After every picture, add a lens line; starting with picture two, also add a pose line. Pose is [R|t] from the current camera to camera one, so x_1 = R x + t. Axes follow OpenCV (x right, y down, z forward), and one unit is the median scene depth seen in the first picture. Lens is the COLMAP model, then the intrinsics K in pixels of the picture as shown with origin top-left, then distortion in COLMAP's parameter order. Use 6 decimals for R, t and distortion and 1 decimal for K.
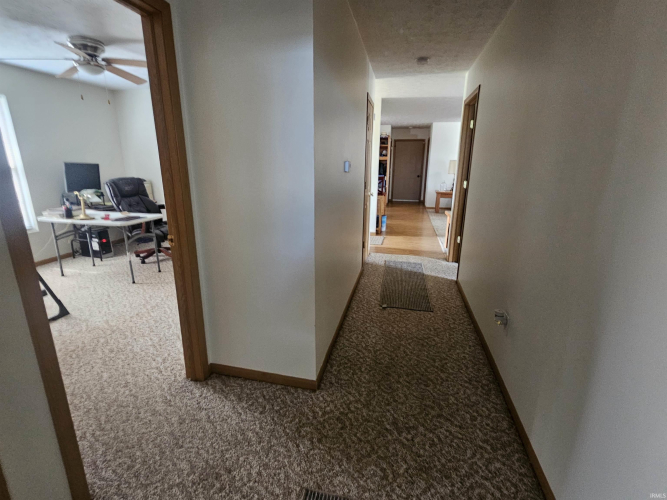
lens RADIAL K [[318.3, 0, 330.4], [0, 318.3, 250.9], [0, 0, 1]] dist [-0.002430, 0.001464]
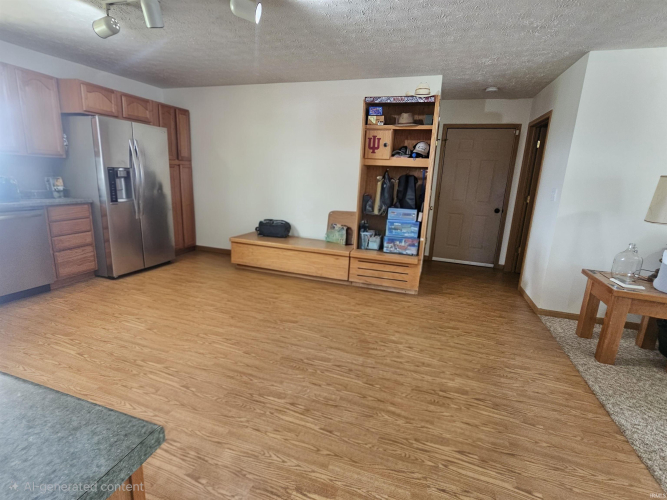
lens RADIAL K [[318.3, 0, 330.8], [0, 318.3, 247.1], [0, 0, 1]] dist [-0.002430, 0.001464]
pose [[0.994546, 0.067972, -0.079113, 0.051857], [-0.070453, 0.997093, -0.029001, -0.089089], [0.076912, 0.034417, 0.996444, 0.316035]]
